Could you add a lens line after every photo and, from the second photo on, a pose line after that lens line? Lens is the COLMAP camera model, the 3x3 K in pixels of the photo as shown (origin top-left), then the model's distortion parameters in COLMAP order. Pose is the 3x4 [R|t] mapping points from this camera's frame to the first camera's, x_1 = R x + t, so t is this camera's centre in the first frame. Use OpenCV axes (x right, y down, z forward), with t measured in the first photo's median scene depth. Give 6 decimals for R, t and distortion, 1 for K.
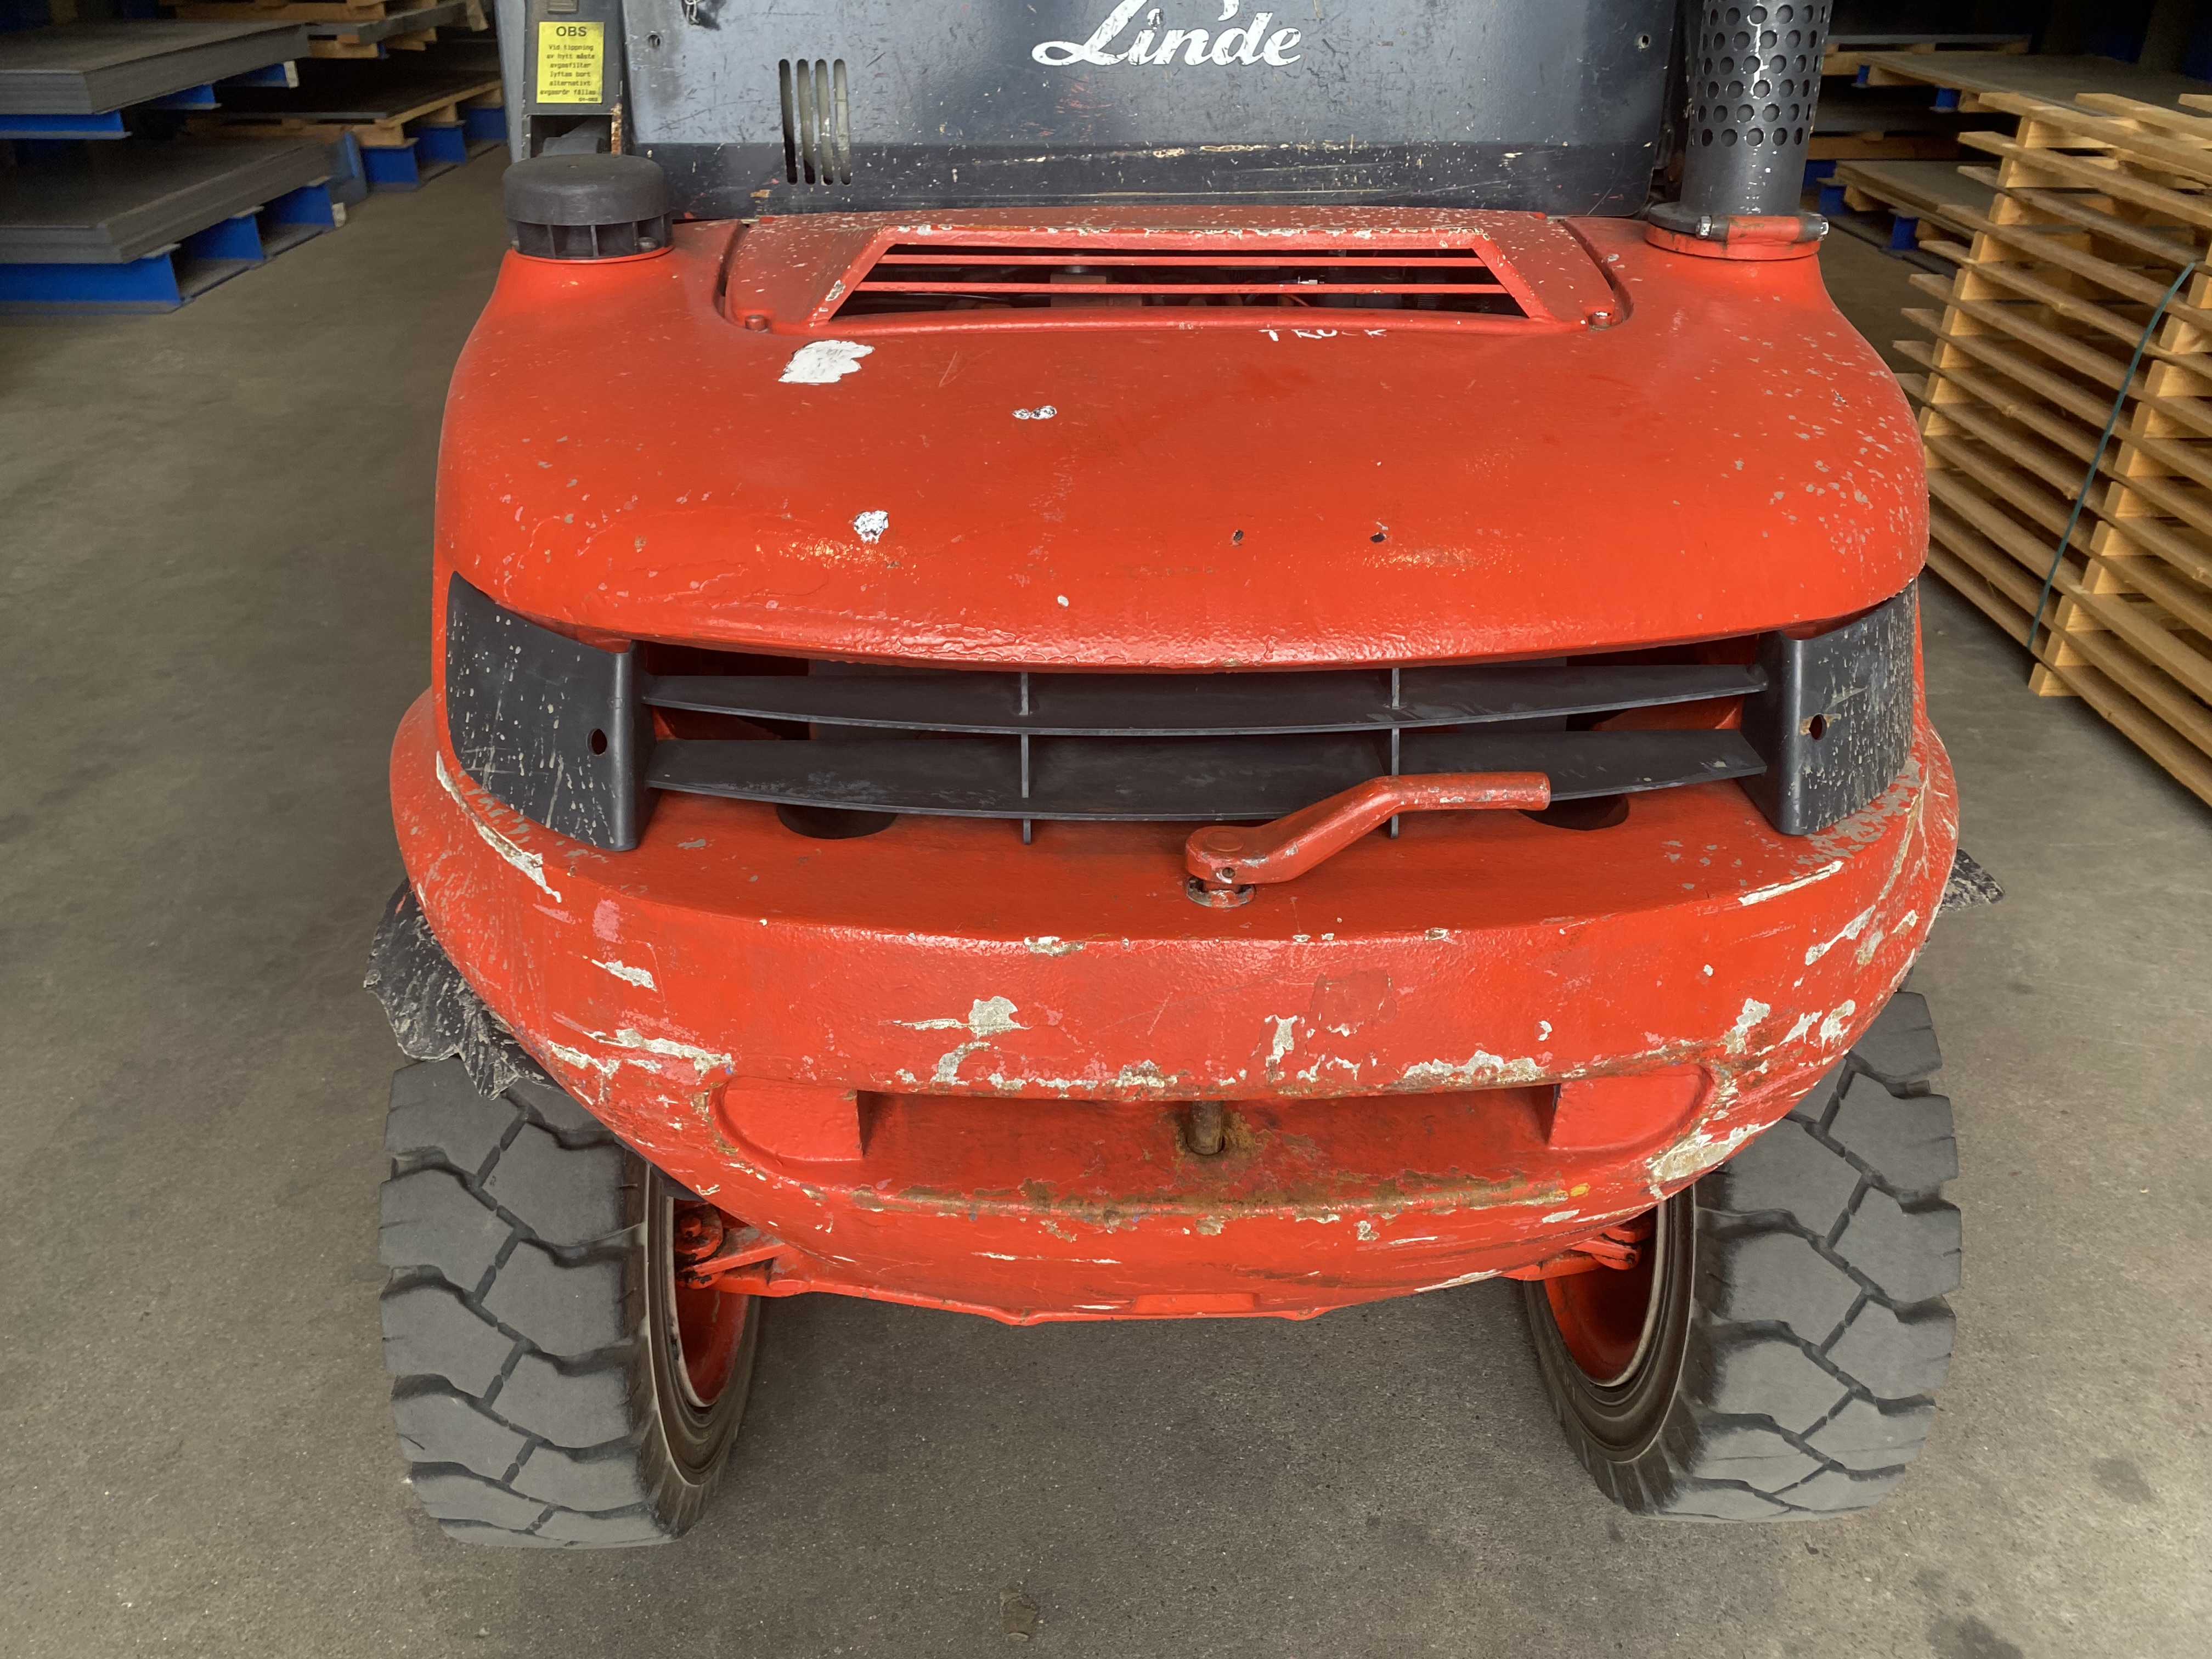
lens RADIAL K [[1675.4, 0, 1087.7], [0, 1675.4, 823.6], [0, 0, 1]] dist [0.017570, -0.022062]
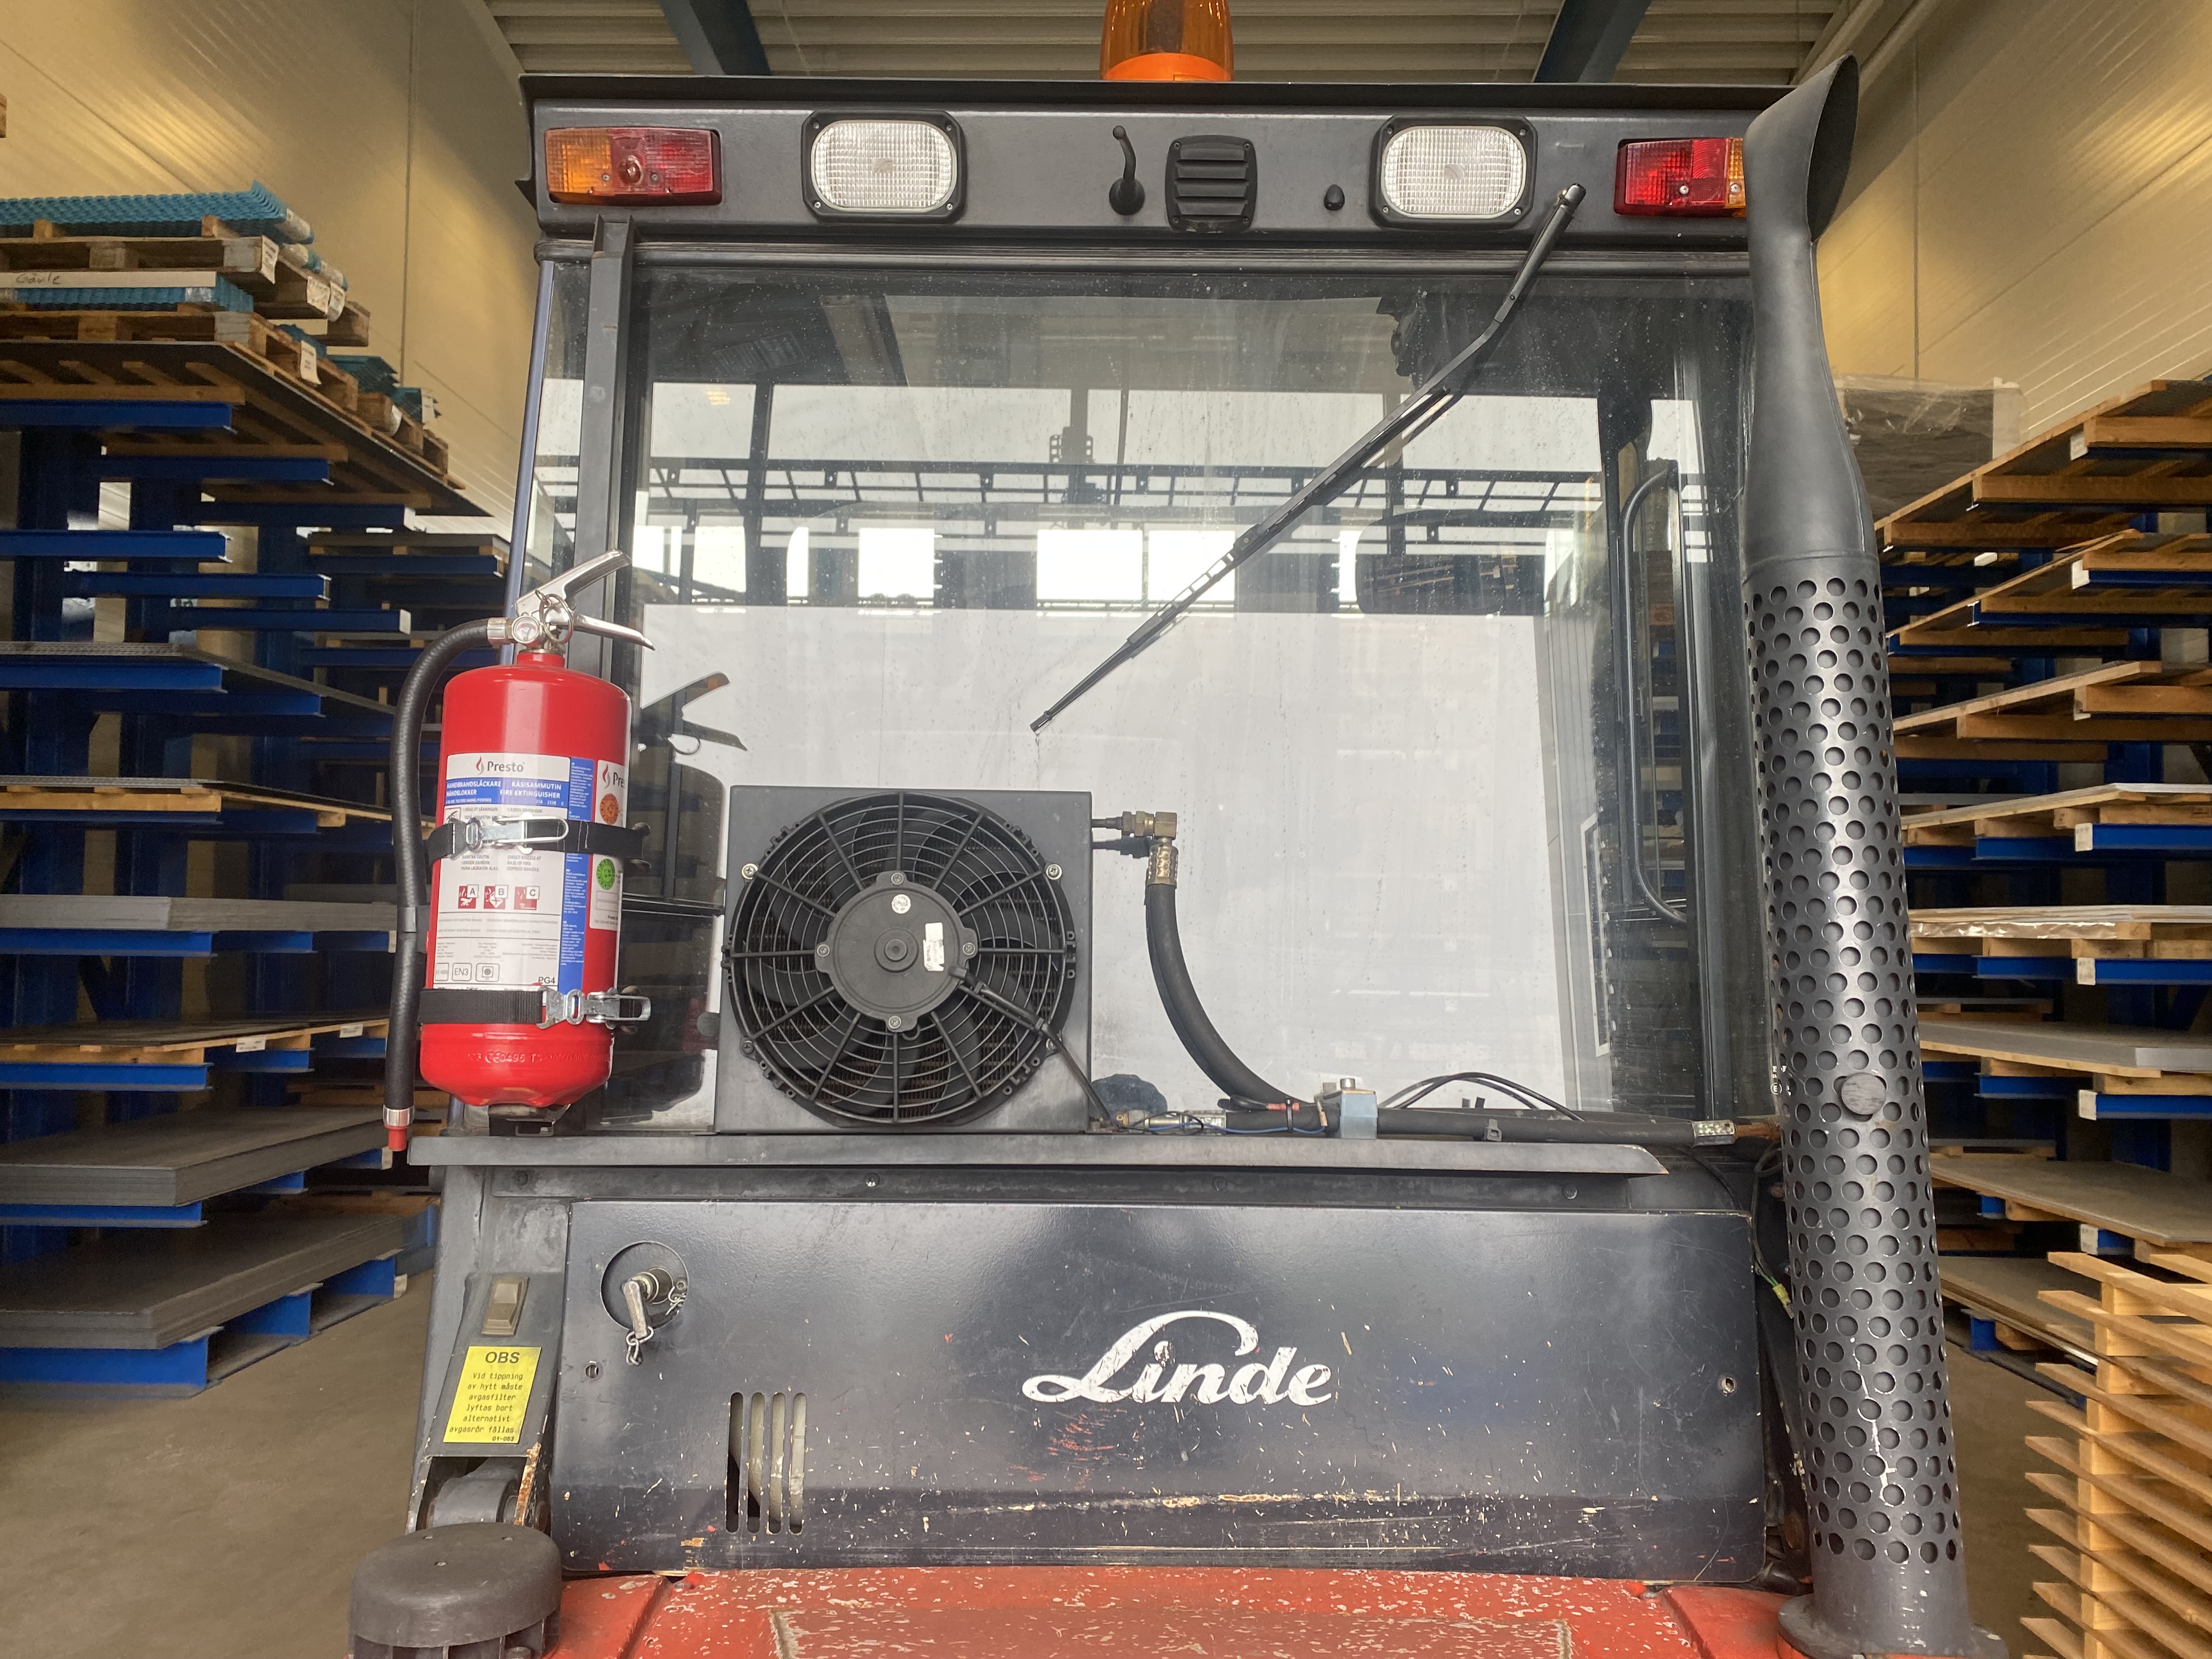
lens RADIAL K [[1675.4, 0, 1122.1], [0, 1675.4, 832.8], [0, 0, 1]] dist [0.017570, -0.022062]
pose [[0.999751, 0.005713, -0.021570, 0.034993], [-0.016728, 0.831646, -0.555055, -0.211070], [0.014768, 0.555277, 0.831534, 0.115025]]
